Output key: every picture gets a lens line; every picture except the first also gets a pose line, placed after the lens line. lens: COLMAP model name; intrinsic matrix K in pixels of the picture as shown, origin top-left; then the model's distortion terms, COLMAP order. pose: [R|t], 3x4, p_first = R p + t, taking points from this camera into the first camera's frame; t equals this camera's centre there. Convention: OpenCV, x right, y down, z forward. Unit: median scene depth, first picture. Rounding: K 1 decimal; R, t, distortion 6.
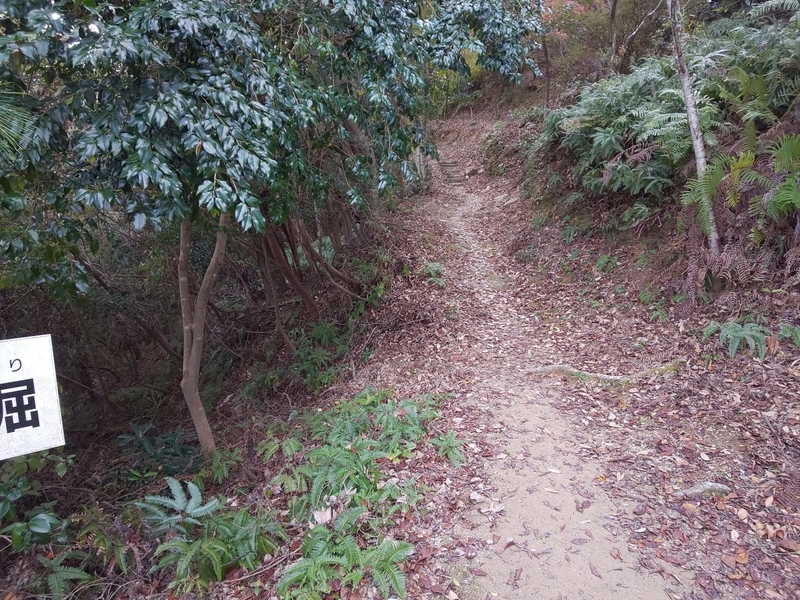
lens RADIAL K [[503.7, 0, 399.9], [0, 503.7, 295.4], [0, 0, 1]] dist [0.006271, -0.027908]
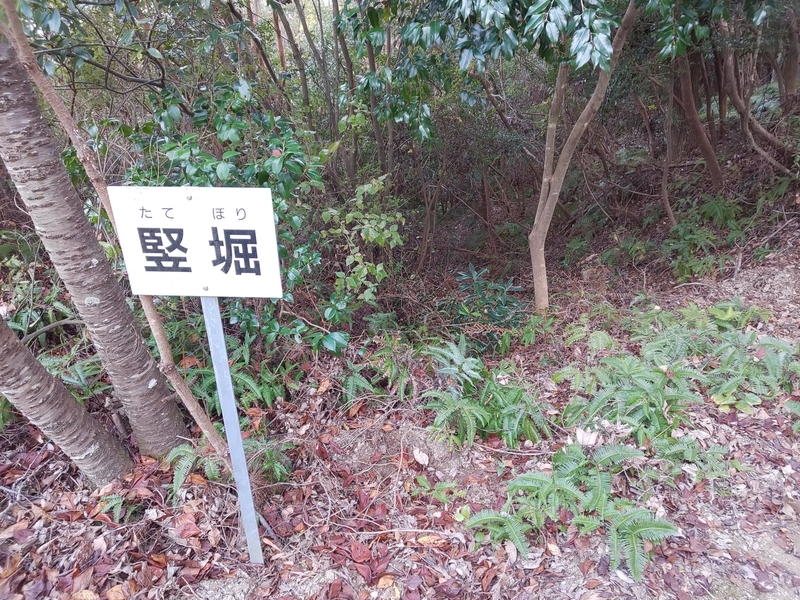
lens RADIAL K [[503.7, 0, 399.9], [0, 503.7, 295.4], [0, 0, 1]] dist [0.006271, -0.027908]
pose [[0.720263, 0.300649, -0.625165, 0.081676], [-0.103149, 0.937601, 0.332062, -0.039838], [0.685989, -0.174687, 0.706331, 0.216877]]
